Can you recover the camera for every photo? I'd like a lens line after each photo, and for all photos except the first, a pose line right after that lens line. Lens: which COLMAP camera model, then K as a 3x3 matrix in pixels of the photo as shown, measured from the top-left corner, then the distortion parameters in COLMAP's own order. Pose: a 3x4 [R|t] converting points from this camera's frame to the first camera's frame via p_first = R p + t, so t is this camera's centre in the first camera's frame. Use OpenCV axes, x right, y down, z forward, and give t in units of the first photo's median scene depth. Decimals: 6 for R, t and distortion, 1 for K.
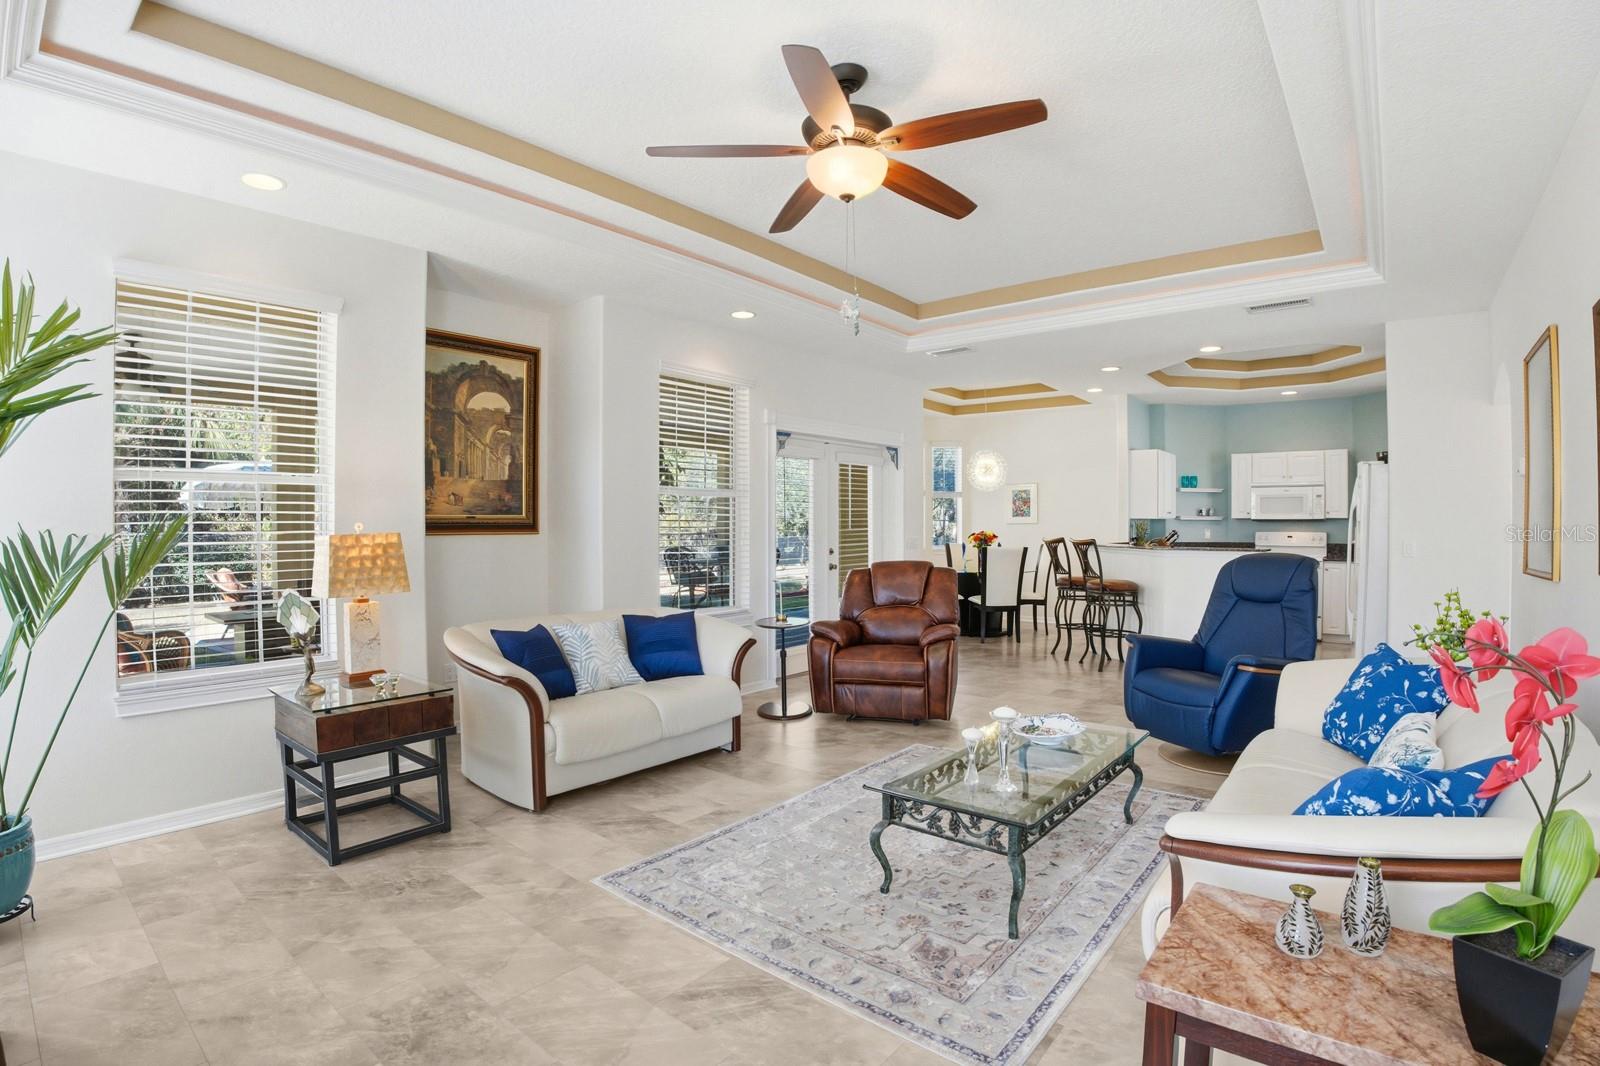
lens RADIAL K [[790.7, 0, 807.3], [0, 790.7, 534.7], [0, 0, 1]] dist [-0.031112, 0.000149]
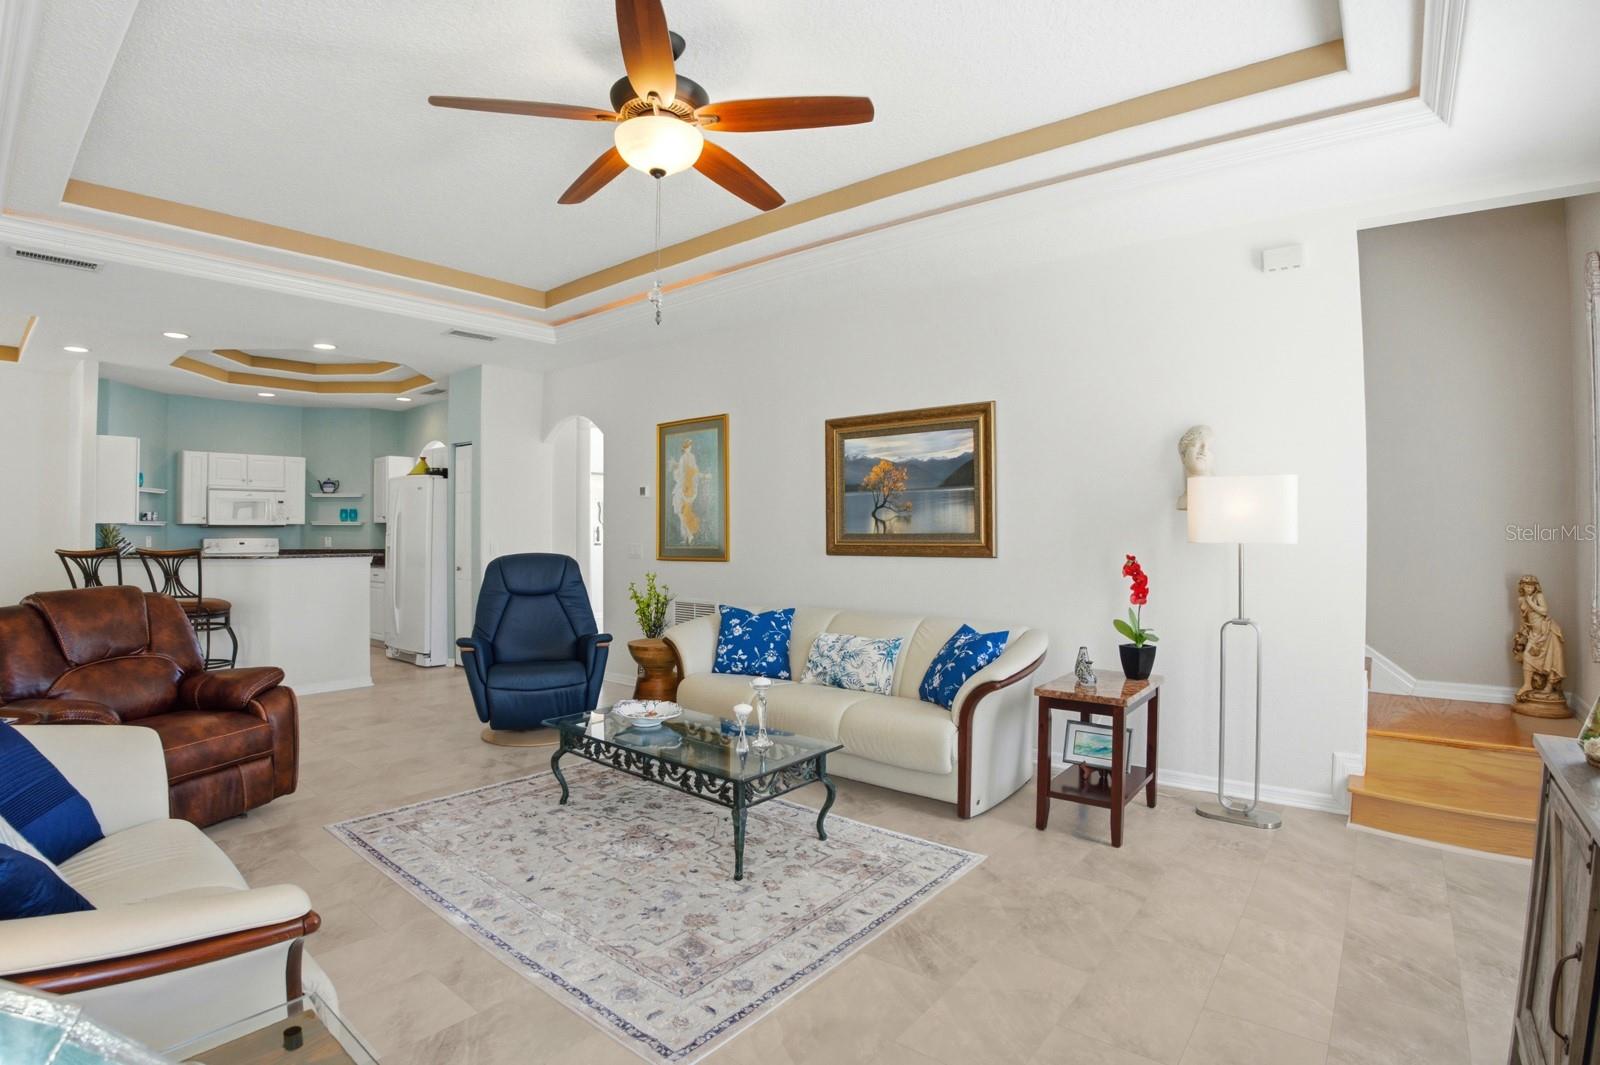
lens RADIAL K [[790.7, 0, 807.3], [0, 790.7, 534.2], [0, 0, 1]] dist [-0.031112, 0.000149]
pose [[0.059404, -0.005196, 0.998220, -0.523924], [0.015458, 0.999871, 0.004285, -0.003430], [-0.998114, 0.015176, 0.059477, 0.466056]]
